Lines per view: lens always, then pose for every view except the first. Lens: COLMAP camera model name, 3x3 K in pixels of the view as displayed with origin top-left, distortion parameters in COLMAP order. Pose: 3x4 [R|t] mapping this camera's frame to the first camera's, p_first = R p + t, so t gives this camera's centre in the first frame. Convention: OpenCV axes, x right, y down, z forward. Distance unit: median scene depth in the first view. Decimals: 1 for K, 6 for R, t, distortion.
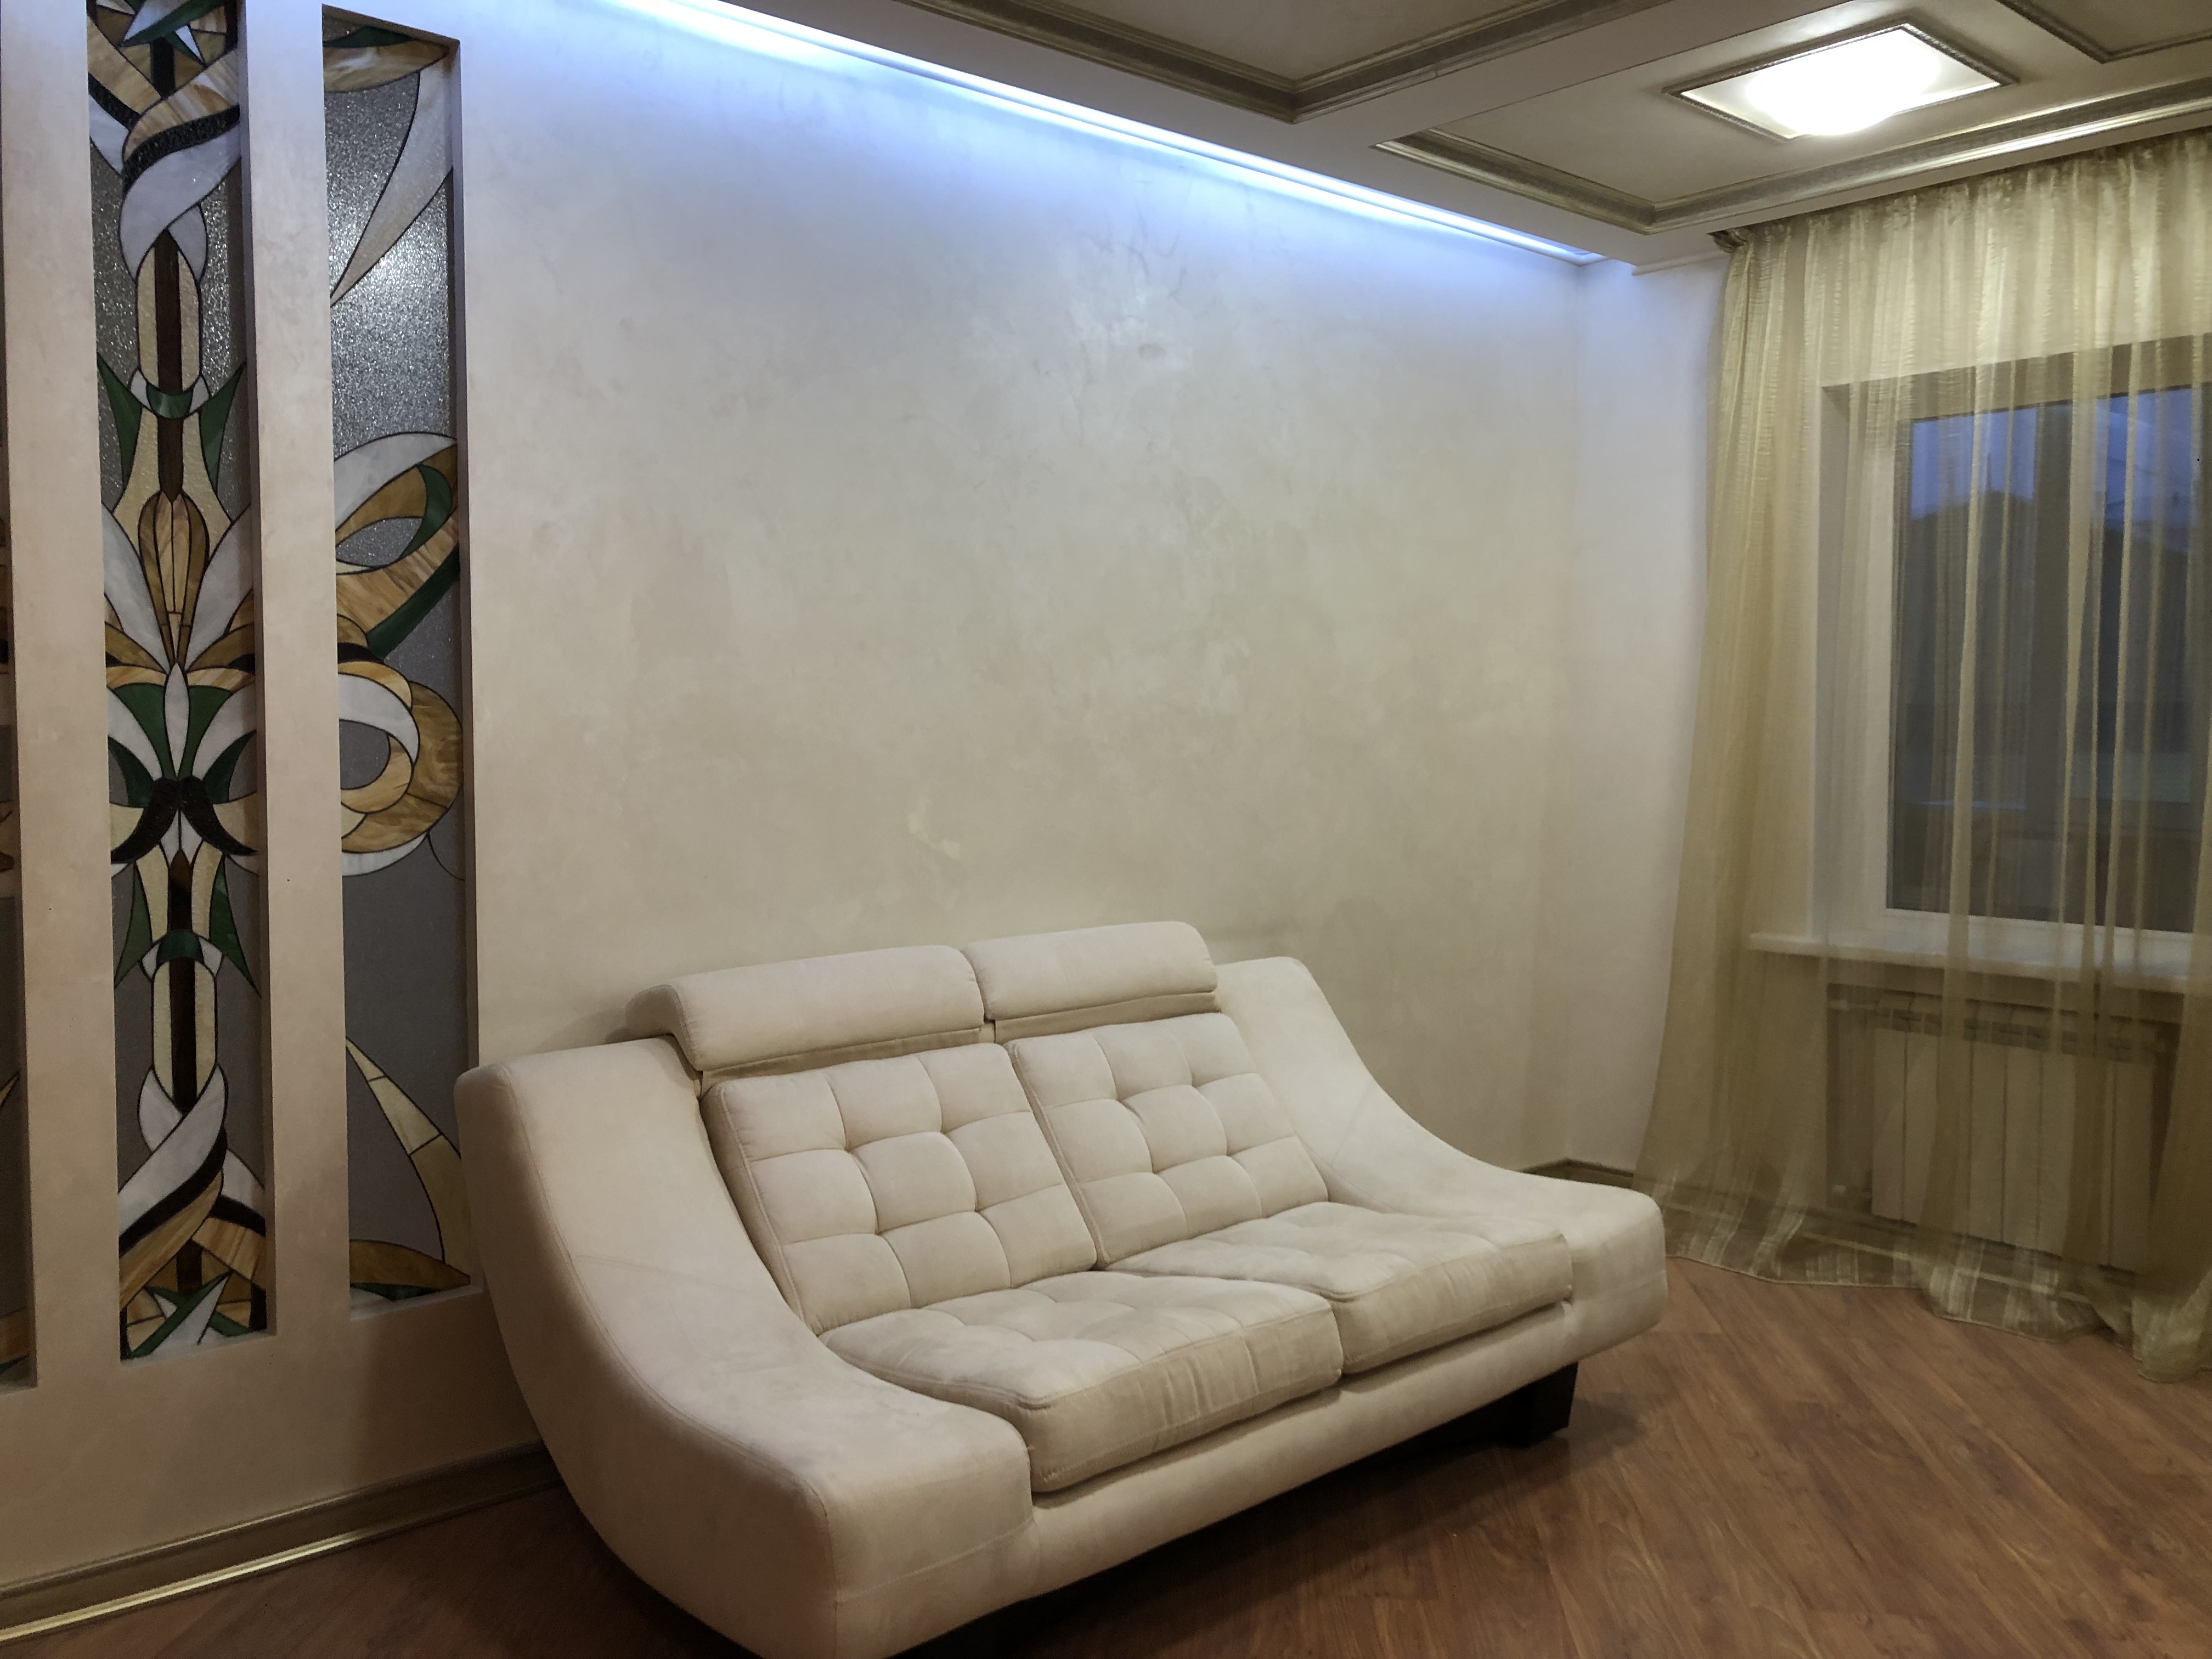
lens RADIAL K [[1807.6, 0, 1092.4], [0, 1807.6, 792.0], [0, 0, 1]] dist [0.037028, -0.043142]
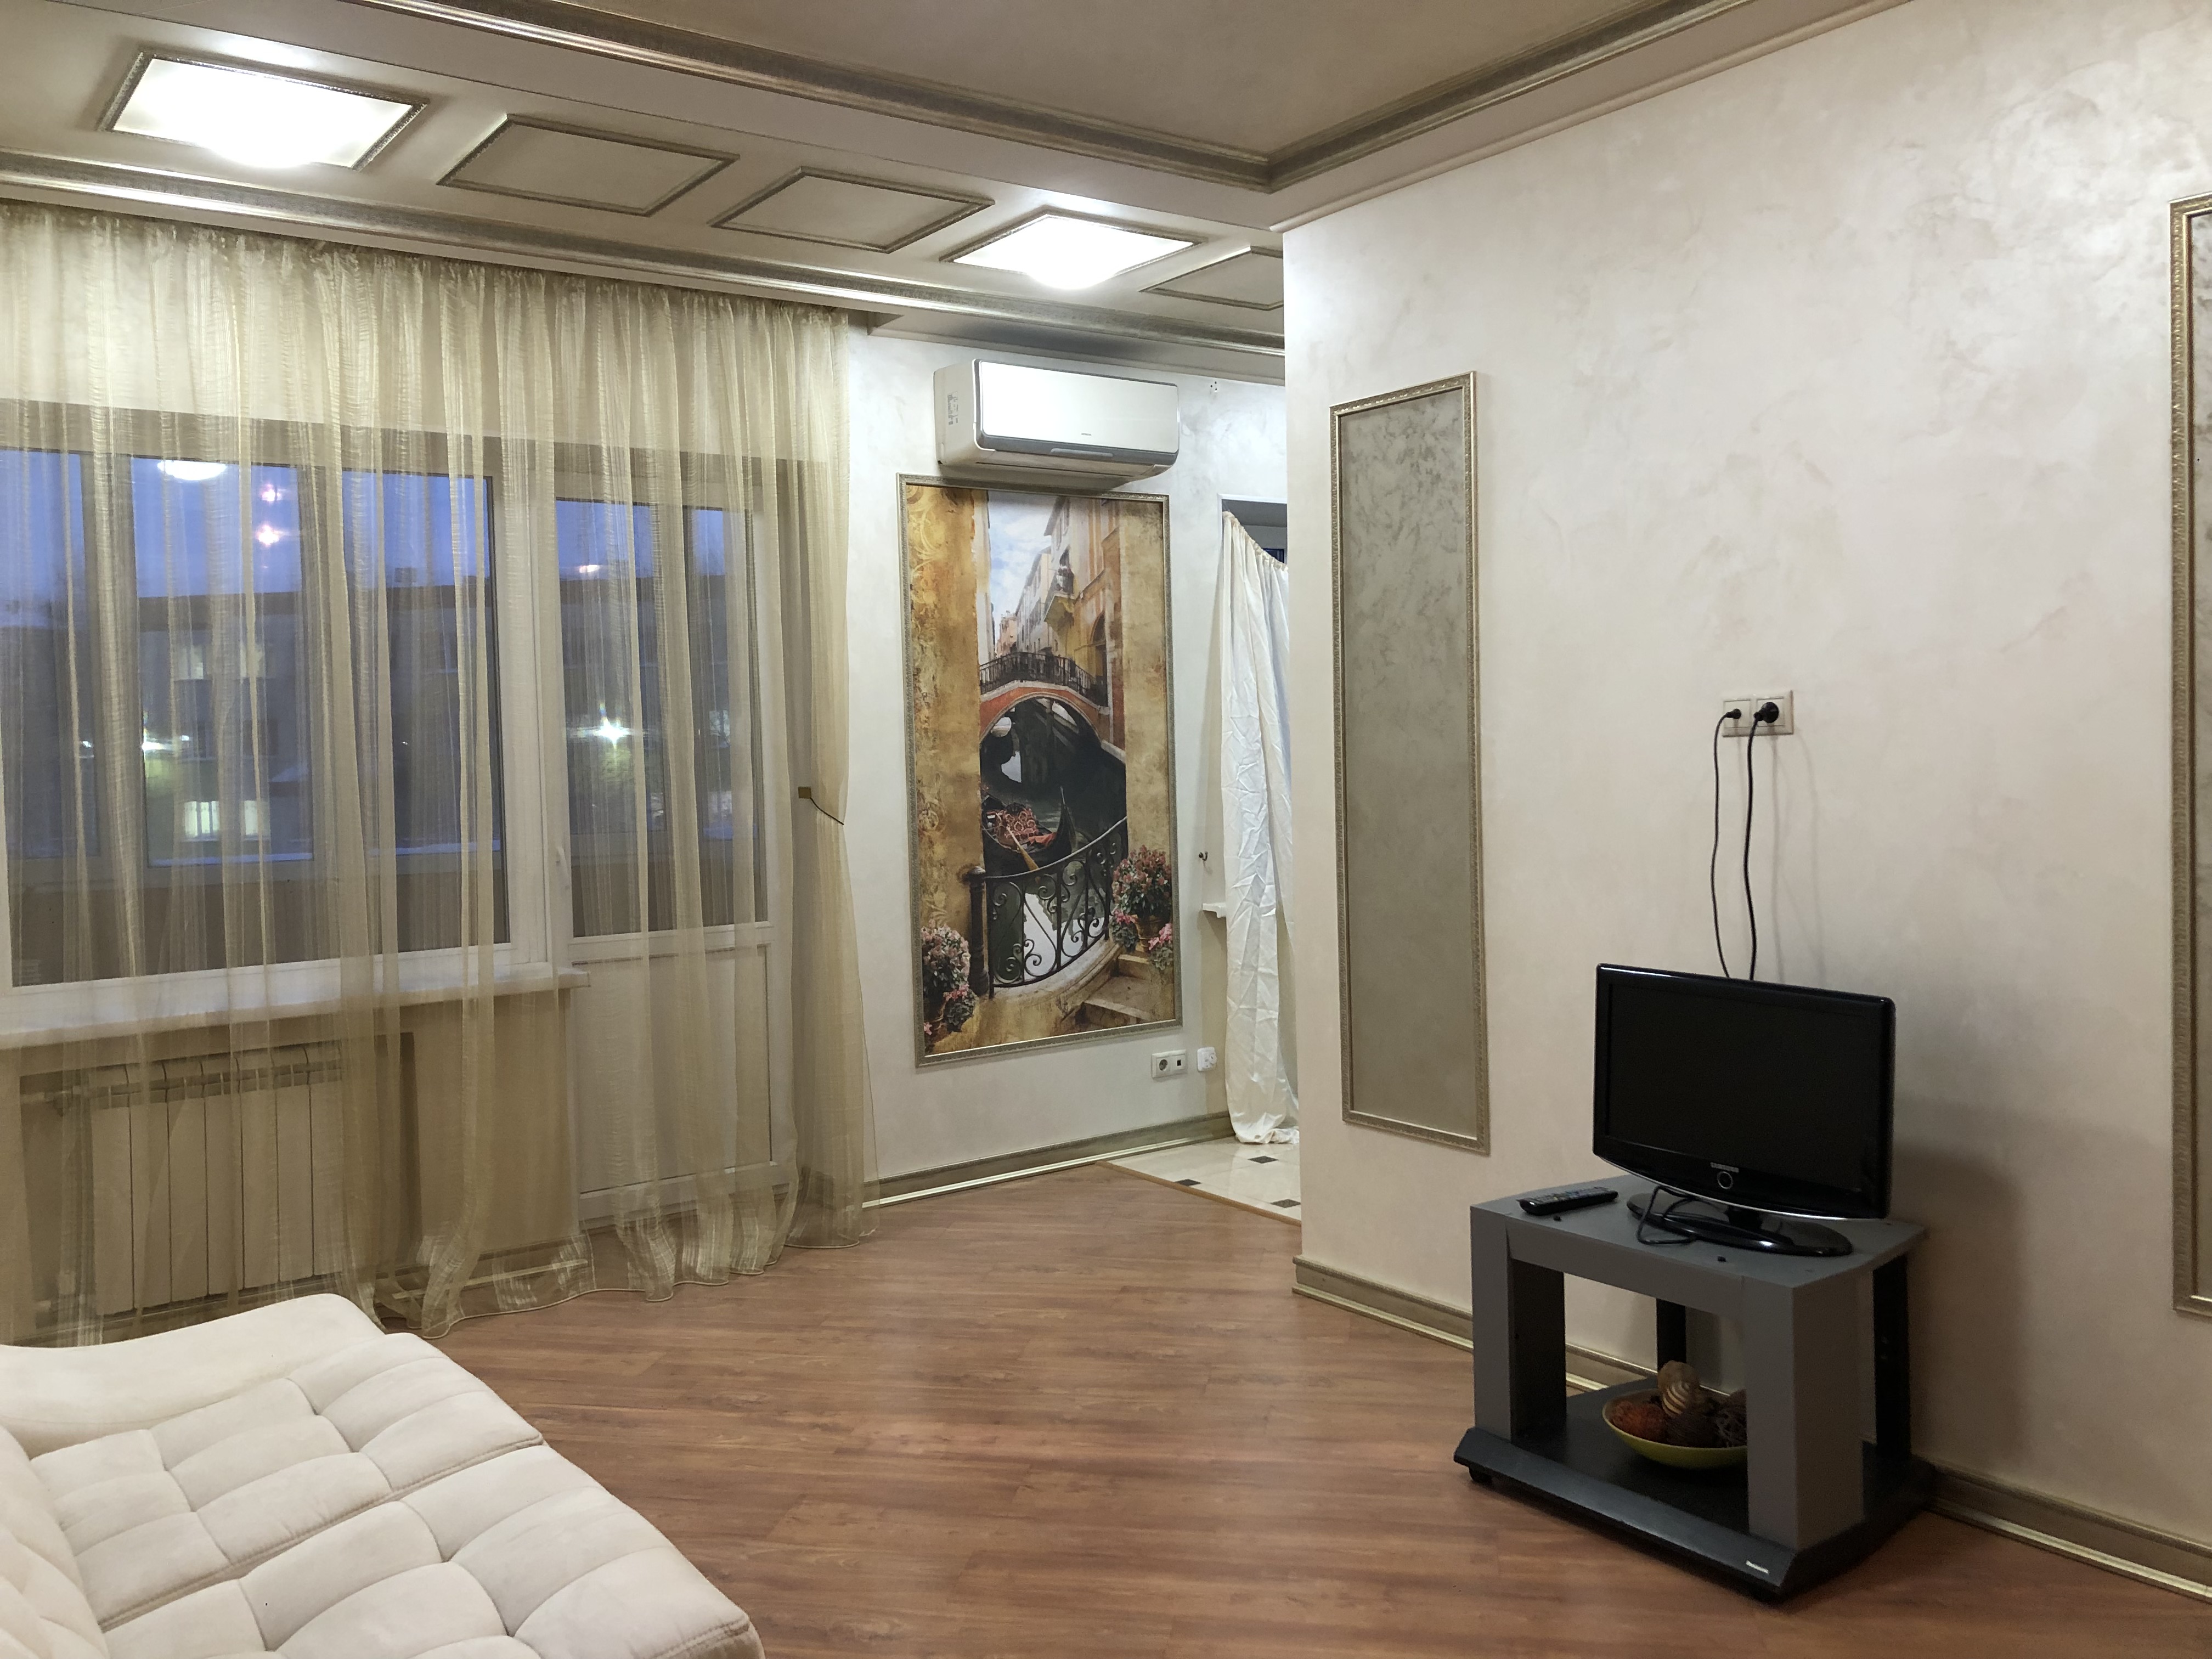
lens RADIAL K [[1807.6, 0, 1093.2], [0, 1807.6, 807.9], [0, 0, 1]] dist [0.037028, -0.043142]
pose [[0.091933, -0.044568, 0.994767, -0.517965], [0.069094, 0.996876, 0.038277, -0.027948], [-0.993365, 0.065213, 0.094725, 0.486231]]
